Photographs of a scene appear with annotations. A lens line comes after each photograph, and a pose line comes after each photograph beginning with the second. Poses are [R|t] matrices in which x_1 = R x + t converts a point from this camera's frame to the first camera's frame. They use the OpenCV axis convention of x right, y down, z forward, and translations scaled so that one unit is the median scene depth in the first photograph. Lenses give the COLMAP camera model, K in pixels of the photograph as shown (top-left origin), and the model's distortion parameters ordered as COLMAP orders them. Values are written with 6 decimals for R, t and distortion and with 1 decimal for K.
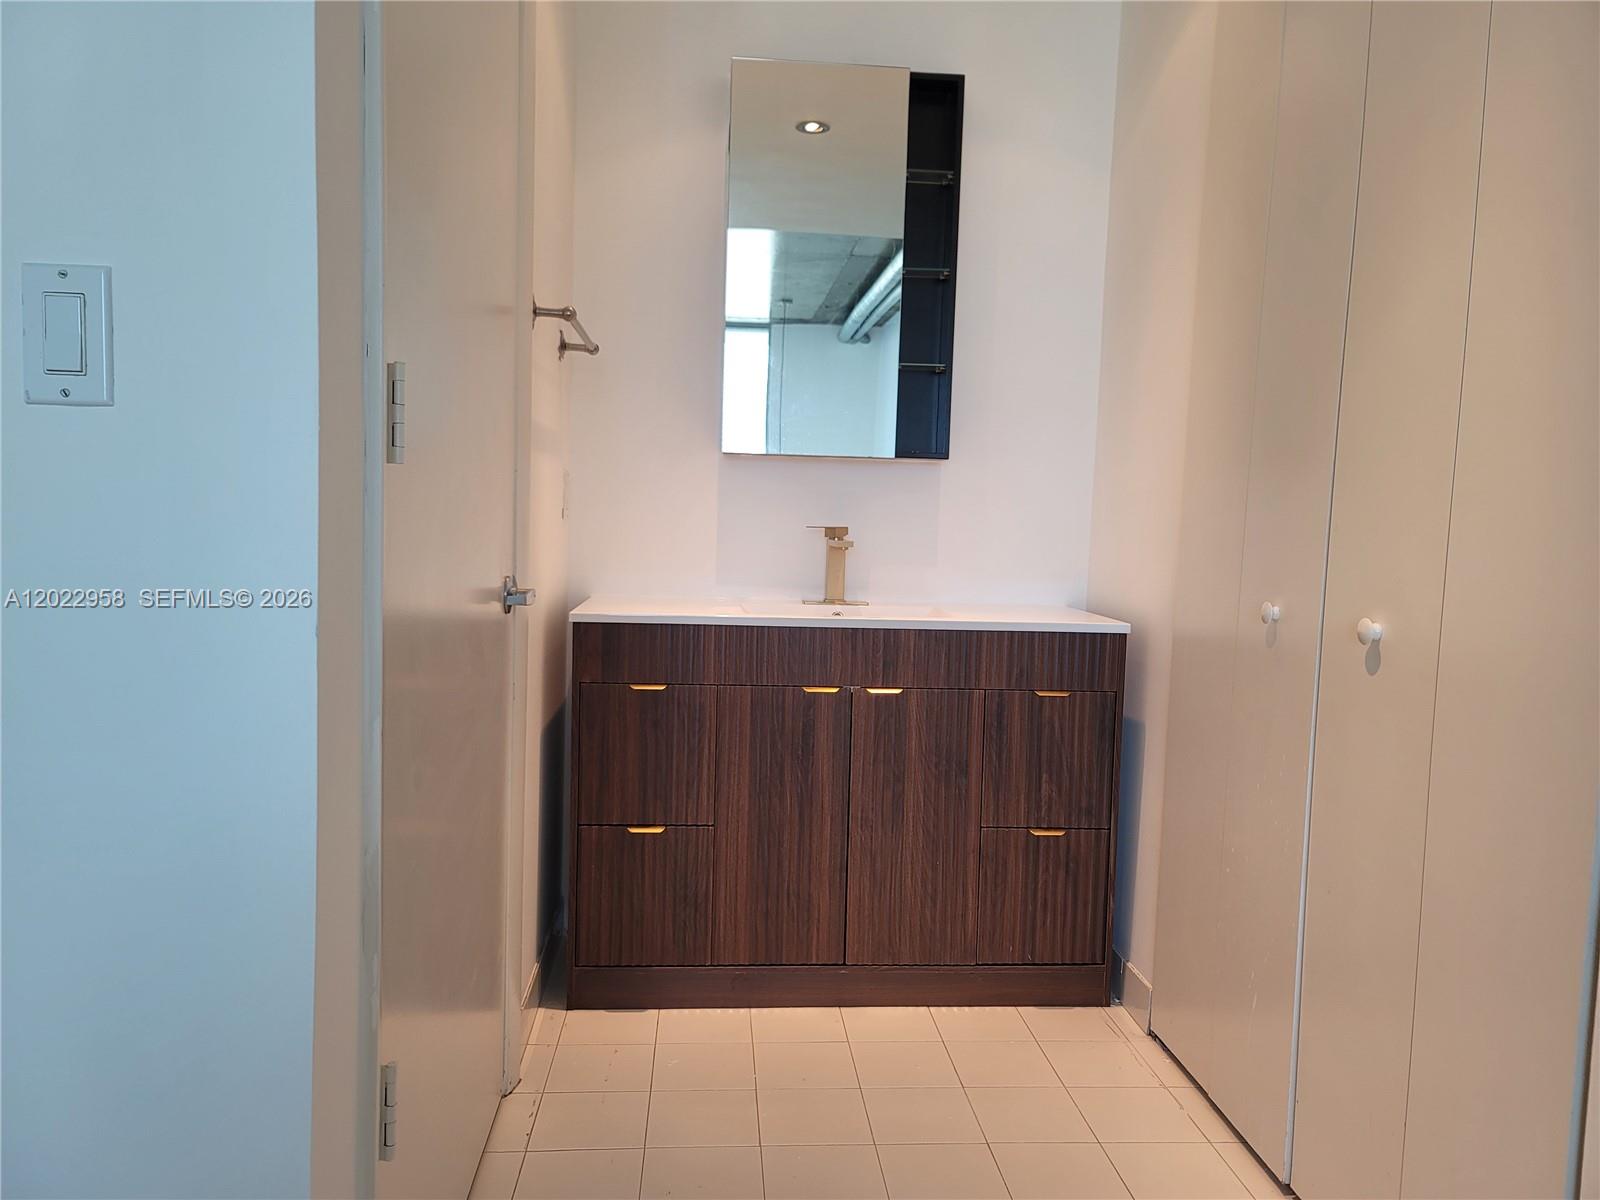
lens RADIAL K [[1163.7, 0, 803.0], [0, 1163.7, 598.5], [0, 0, 1]] dist [0.100100, -0.089232]
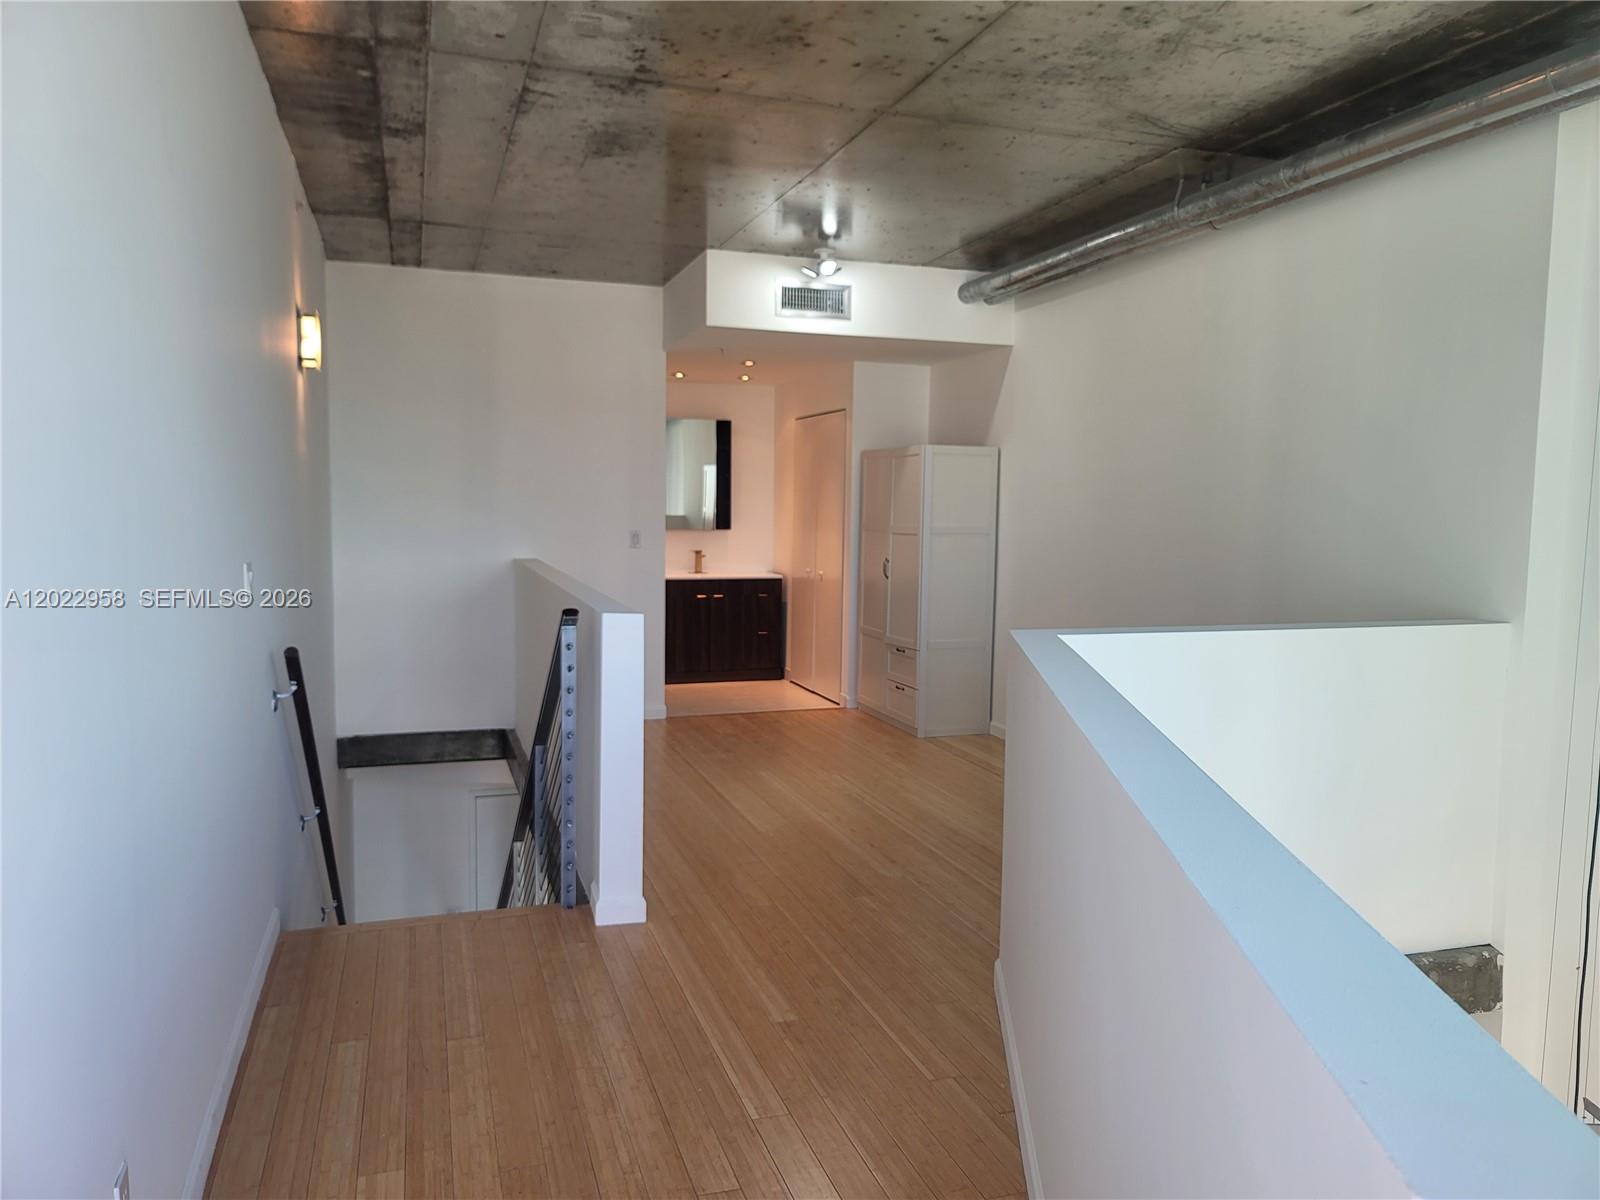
lens RADIAL K [[1163.7, 0, 800.6], [0, 1163.7, 599.8], [0, 0, 1]] dist [0.100100, -0.089232]
pose [[0.978326, -0.039777, 0.203216, -0.412593], [0.037766, 0.999192, 0.013768, 0.048663], [-0.203600, -0.005795, 0.979037, -2.584876]]
